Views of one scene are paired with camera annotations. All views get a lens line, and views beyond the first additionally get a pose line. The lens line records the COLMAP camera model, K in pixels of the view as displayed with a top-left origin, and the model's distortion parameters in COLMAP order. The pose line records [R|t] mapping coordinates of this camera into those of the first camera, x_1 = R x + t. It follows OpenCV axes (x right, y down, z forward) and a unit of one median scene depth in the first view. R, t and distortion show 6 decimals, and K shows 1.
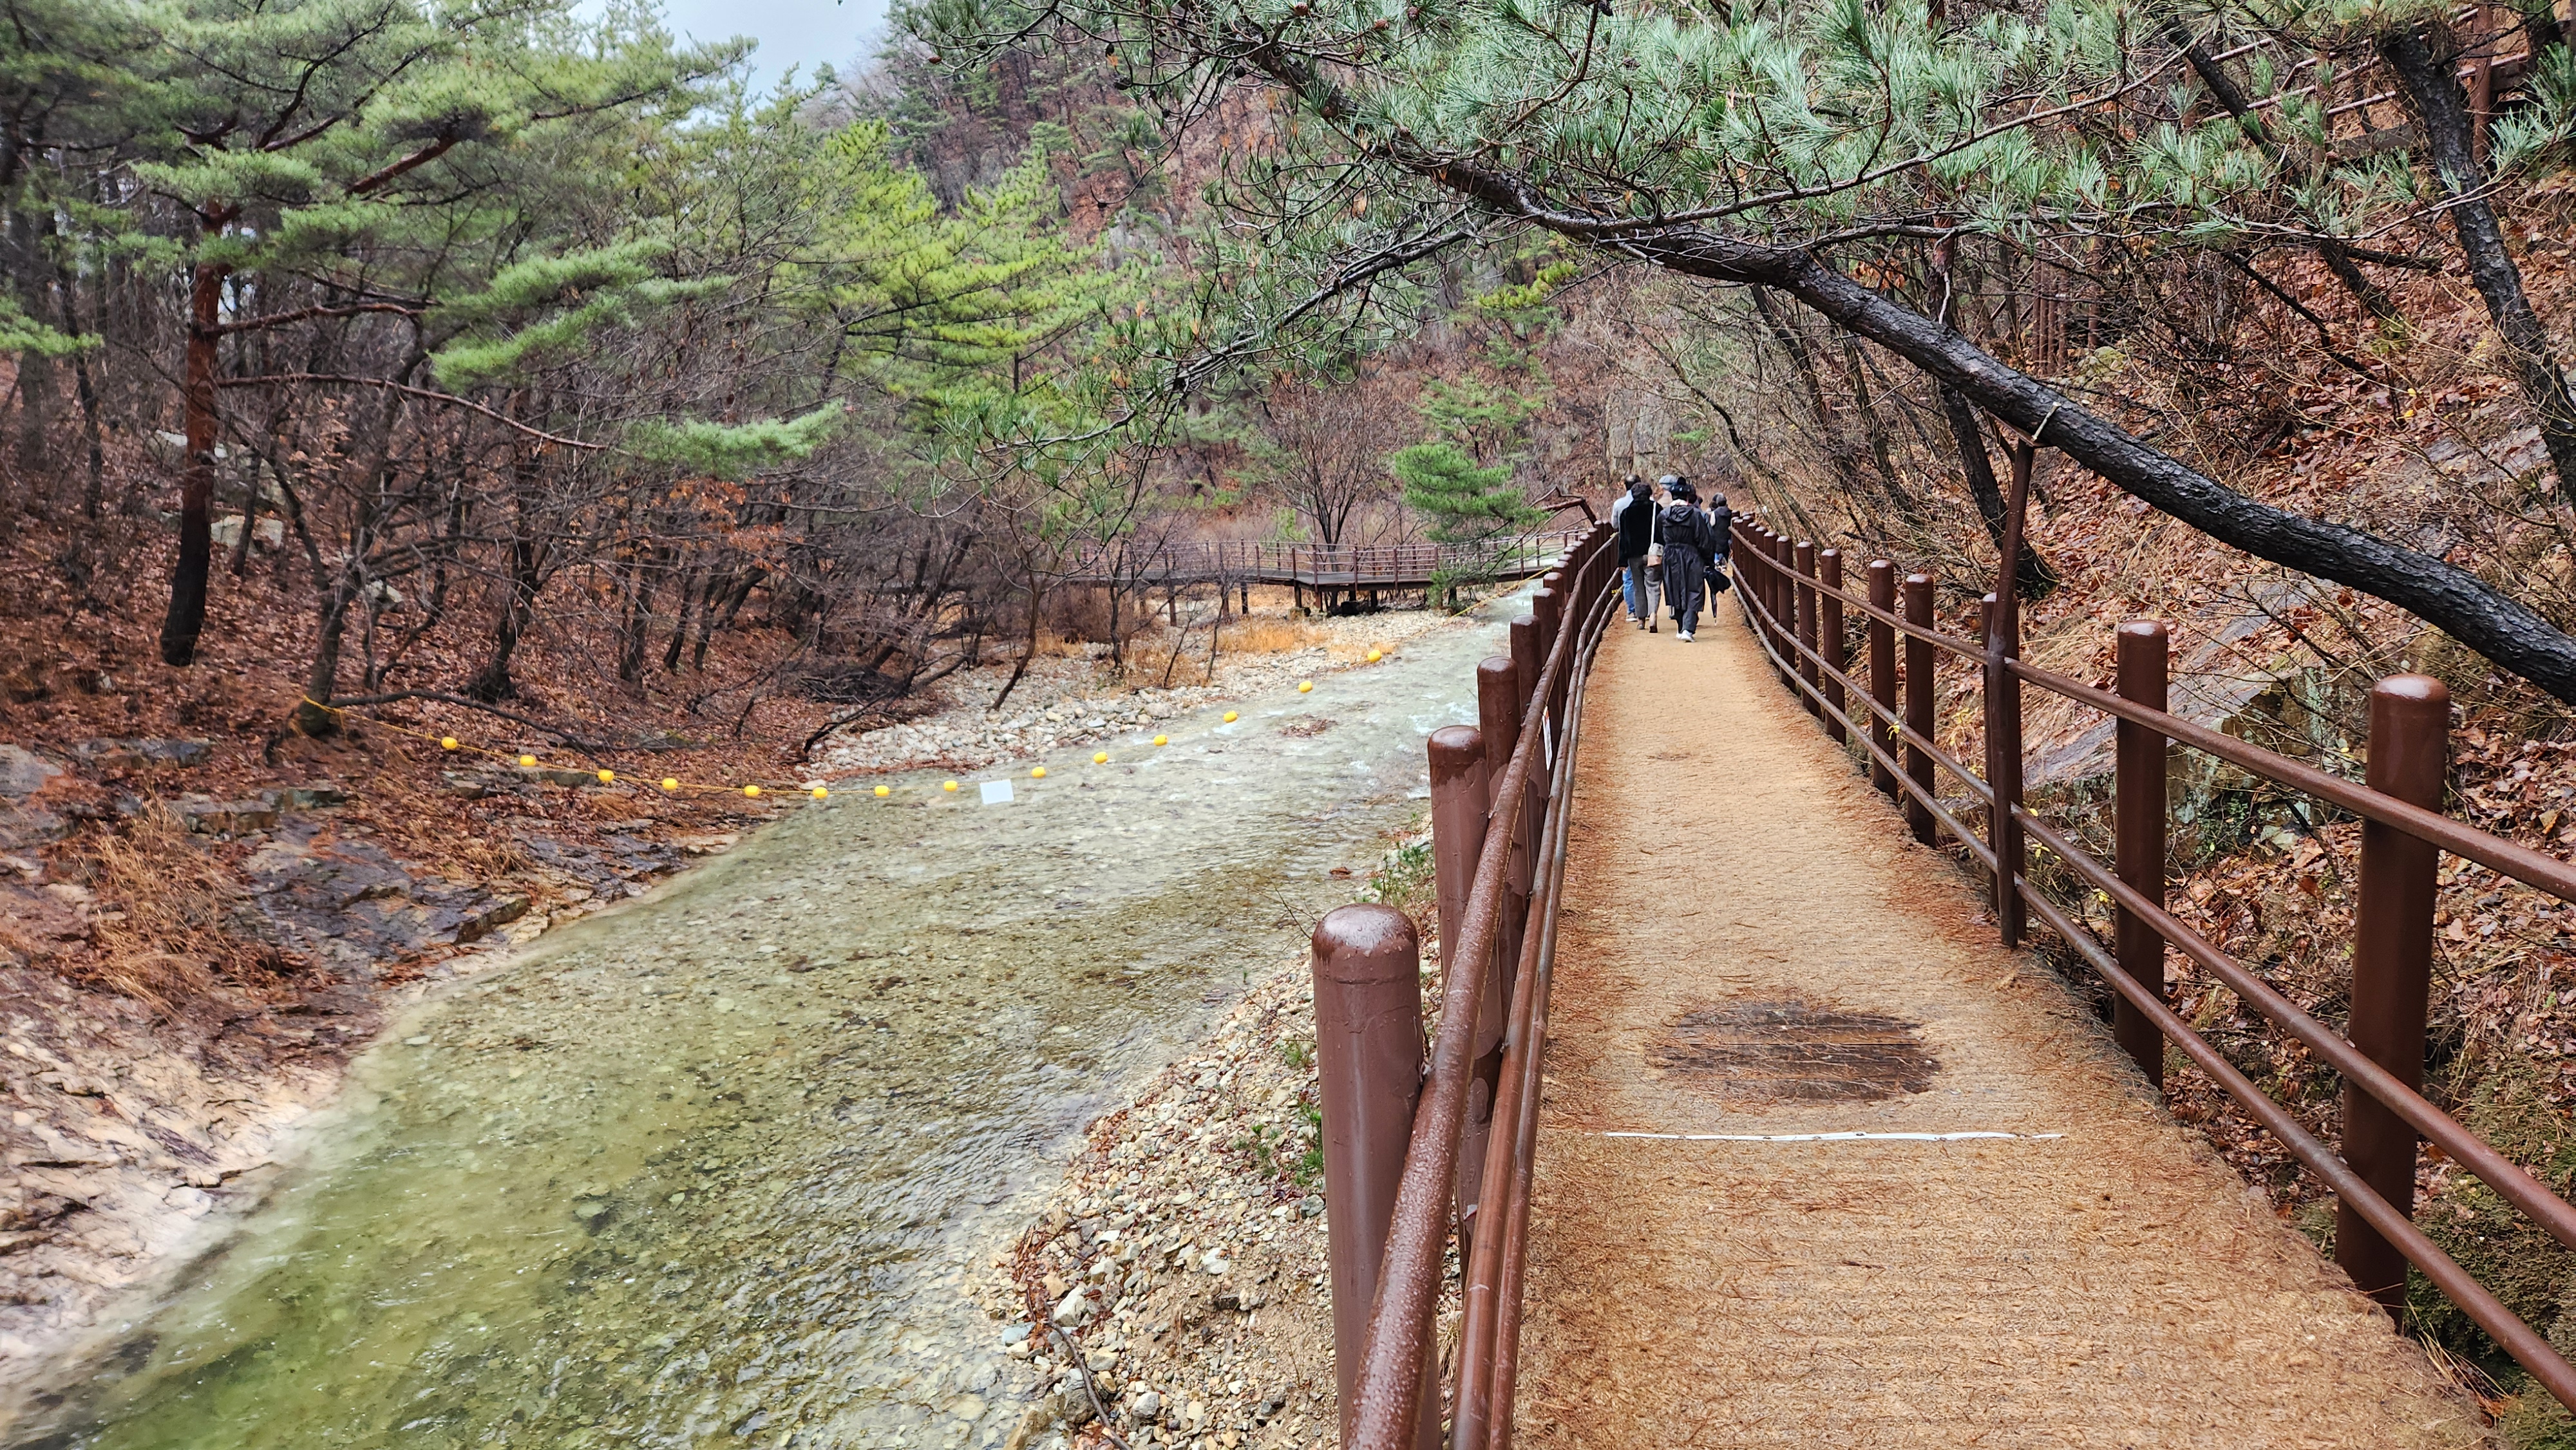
lens RADIAL K [[1720.8, 0, 1289.4], [0, 1720.8, 724.2], [0, 0, 1]] dist [-0.000522, -0.000066]
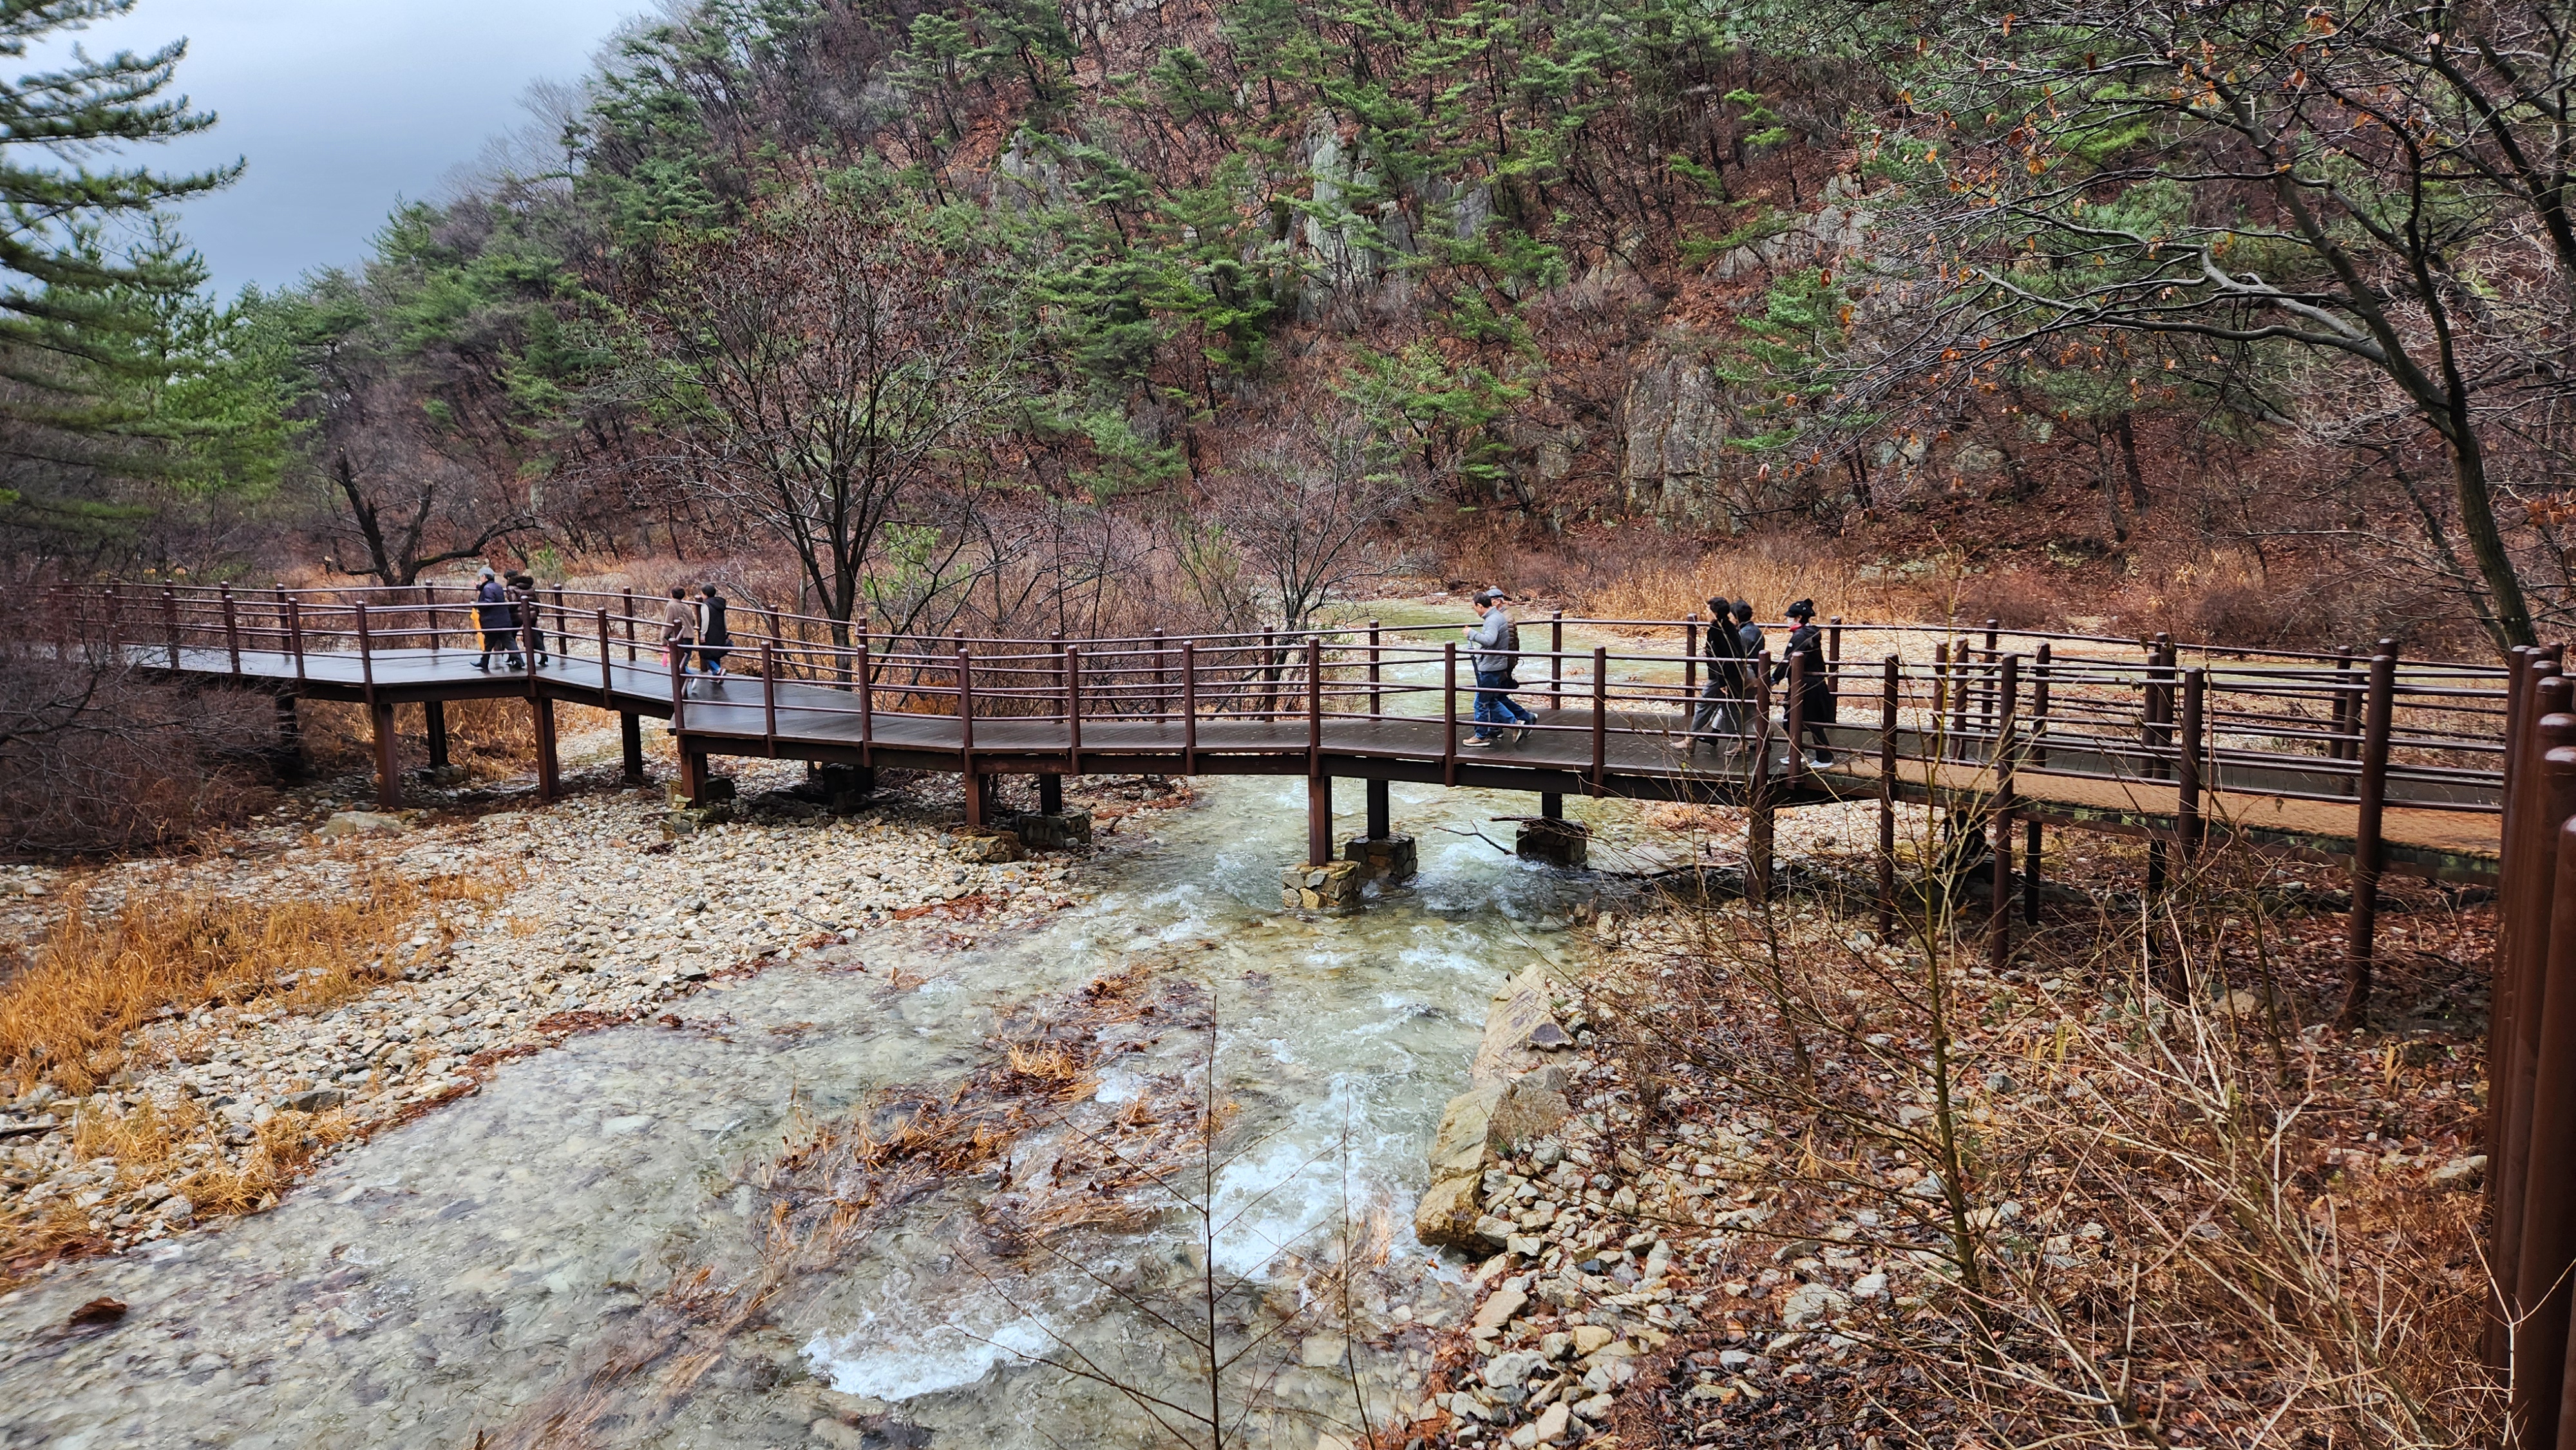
lens RADIAL K [[1720.8, 0, 1287.2], [0, 1720.8, 727.5], [0, 0, 1]] dist [-0.000522, -0.000066]
pose [[0.998056, 0.051576, -0.034981, 0.085658], [-0.051953, 0.998600, -0.009960, -0.049220], [0.034418, 0.011758, 0.999338, 0.352883]]
